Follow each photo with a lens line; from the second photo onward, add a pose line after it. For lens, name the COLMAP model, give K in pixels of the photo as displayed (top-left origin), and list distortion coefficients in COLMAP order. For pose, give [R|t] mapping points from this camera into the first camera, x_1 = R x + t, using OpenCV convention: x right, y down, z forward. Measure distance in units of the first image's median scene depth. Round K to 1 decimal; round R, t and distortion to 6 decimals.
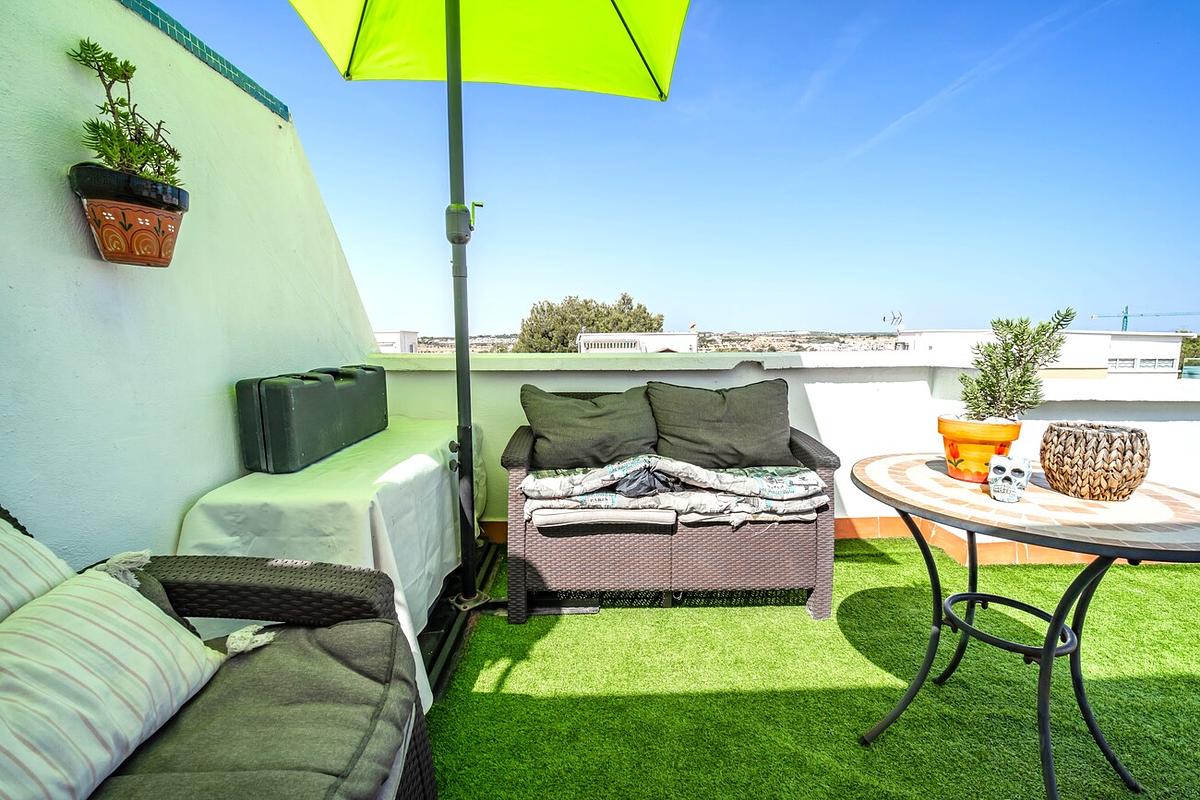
lens RADIAL K [[482.9, 0, 603.9], [0, 482.9, 399.1], [0, 0, 1]] dist [-0.011739, 0.001317]
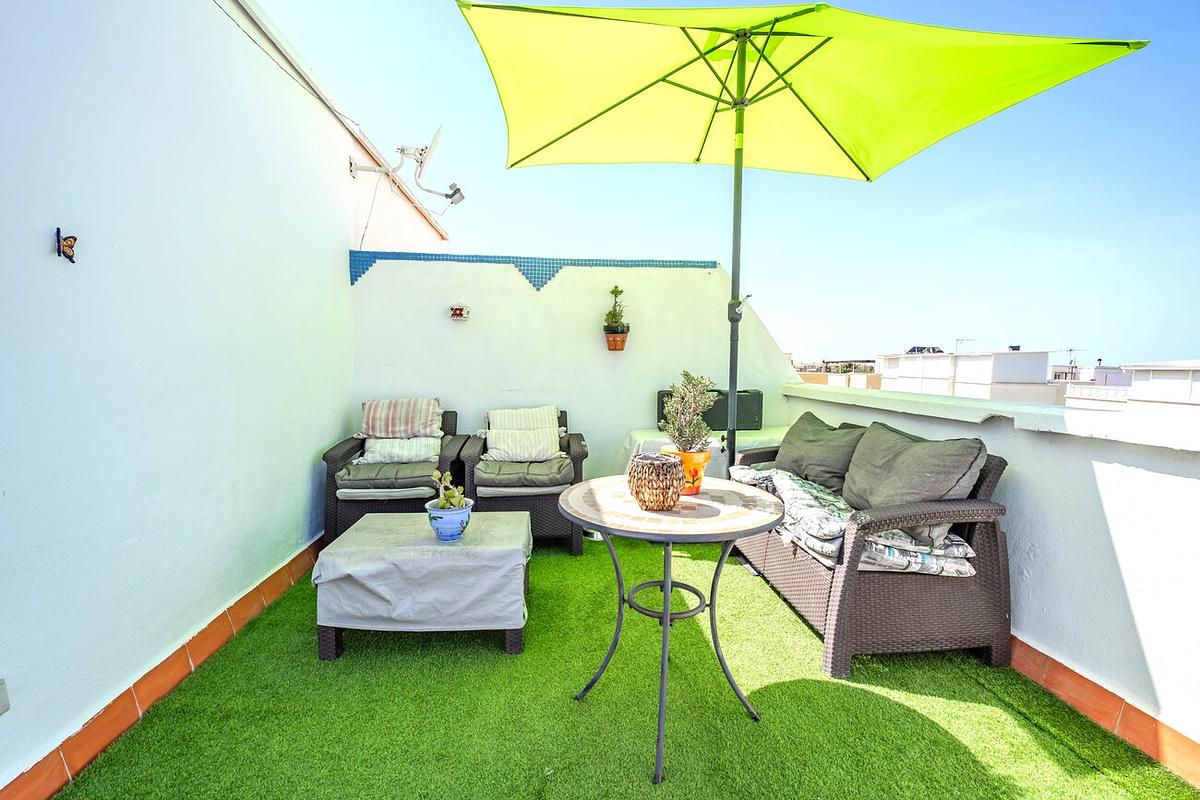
lens RADIAL K [[513.6, 0, 603.0], [0, 513.6, 404.1], [0, 0, 1]] dist [0.006043, -0.002813]
pose [[0.071183, 0.085577, -0.993785, 1.587459], [-0.121609, 0.989625, 0.076508, -0.121245], [0.990022, 0.115408, 0.080851, 0.446690]]
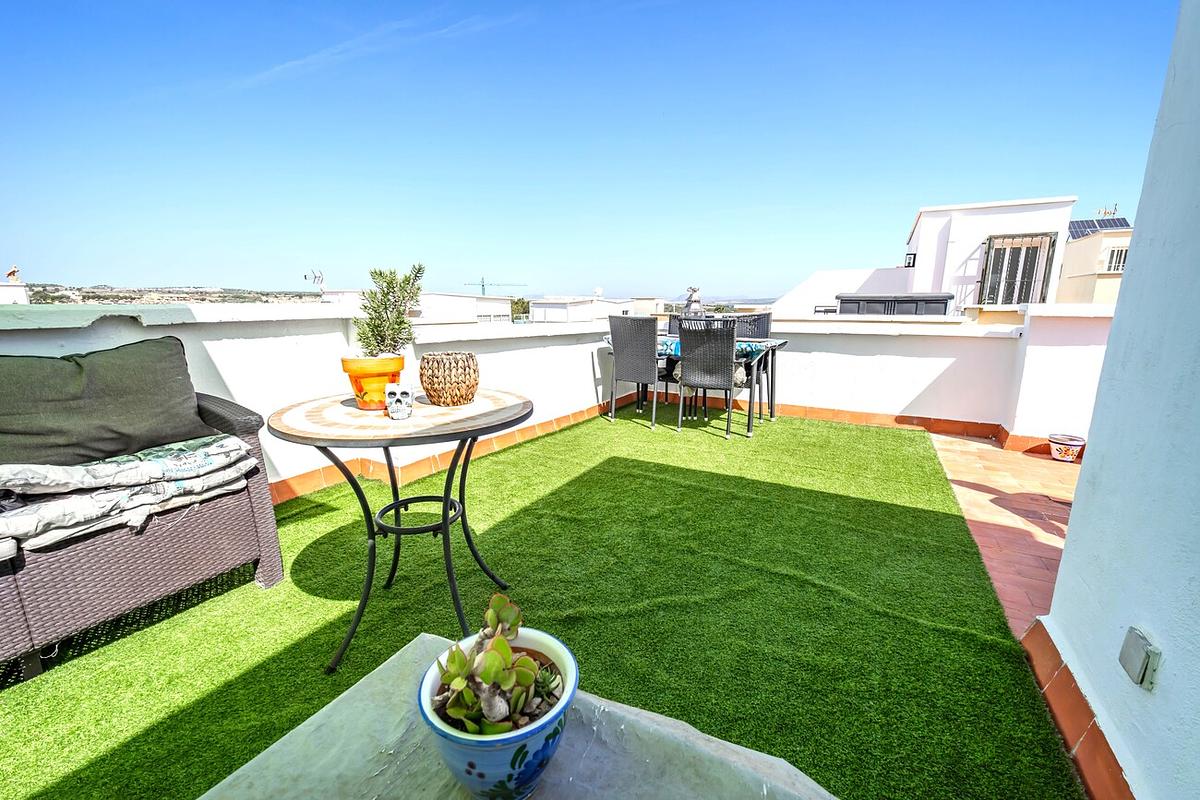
lens RADIAL K [[482.9, 0, 601.1], [0, 482.9, 402.8], [0, 0, 1]] dist [-0.011739, 0.001317]
pose [[0.508743, -0.160621, 0.845802, 0.037882], [0.094890, 0.986918, 0.130344, 0.040897], [-0.855673, 0.013946, 0.517329, -0.064369]]
